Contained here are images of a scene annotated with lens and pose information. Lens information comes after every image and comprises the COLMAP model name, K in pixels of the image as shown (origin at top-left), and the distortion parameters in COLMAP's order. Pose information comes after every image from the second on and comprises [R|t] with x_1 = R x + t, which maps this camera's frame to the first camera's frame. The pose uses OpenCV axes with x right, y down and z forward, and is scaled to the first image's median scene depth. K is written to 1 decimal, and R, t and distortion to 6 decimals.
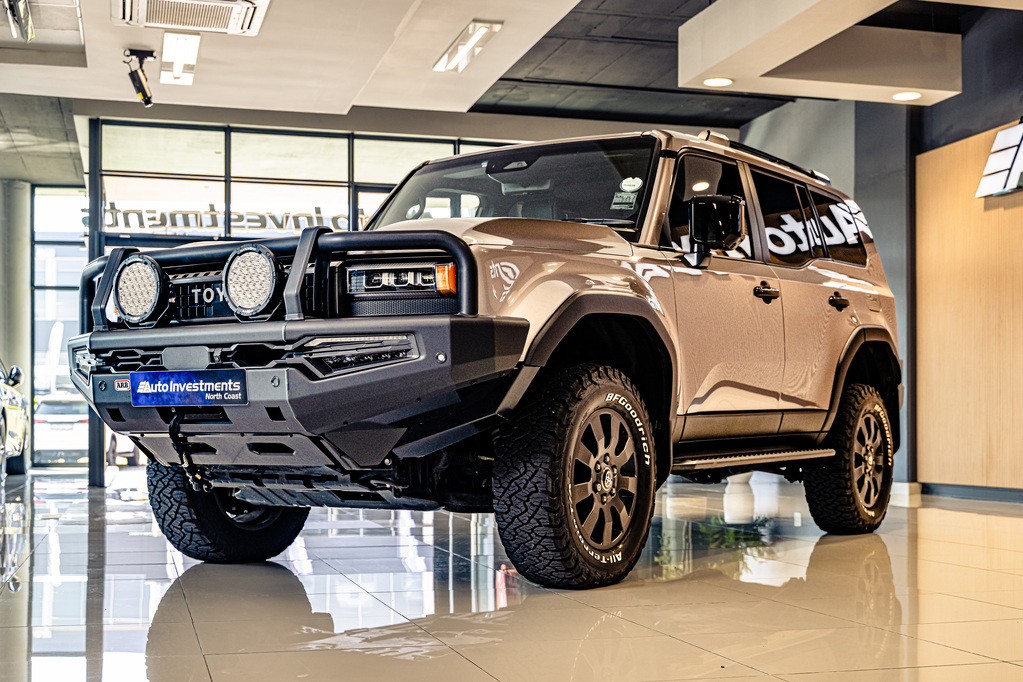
lens RADIAL K [[1353.5, 0, 510.8], [0, 1353.5, 343.0], [0, 0, 1]] dist [0.009508, 0.000000]
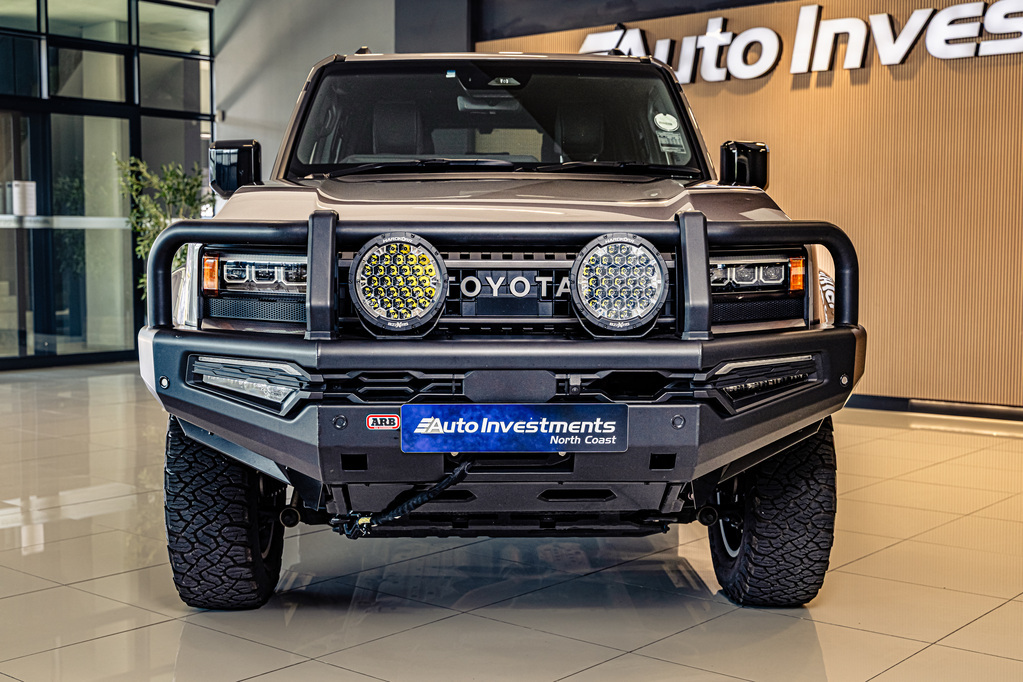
lens RADIAL K [[1316.8, 0, 512.6], [0, 1316.8, 337.0], [0, 0, 1]] dist [-0.009198, 0.000000]
pose [[0.819626, -0.034925, 0.571834, -0.627036], [-0.038798, 0.992465, 0.116225, -0.094100], [-0.571584, -0.117447, 0.812095, 0.433284]]
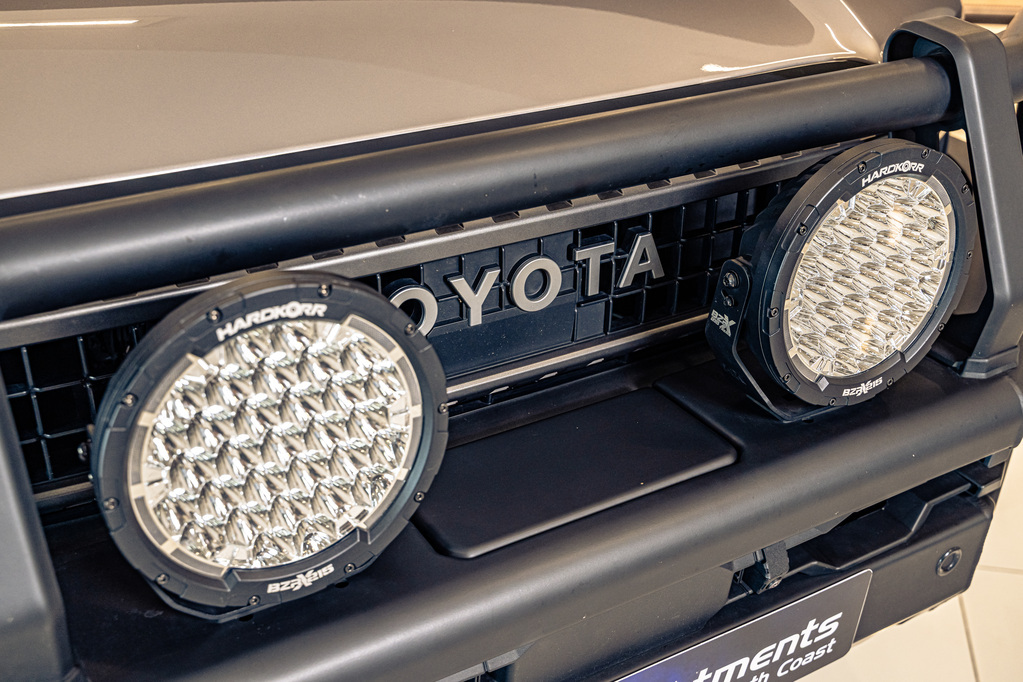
lens RADIAL K [[1192.6, 0, 511.3], [0, 1192.6, 341.1], [0, 0, 1]] dist [0.001005, 0.000000]
pose [[0.467890, -0.397396, 0.789402, -0.397642], [-0.040645, 0.882583, 0.468396, -0.135971], [-0.882852, -0.251243, 0.396800, 0.932347]]
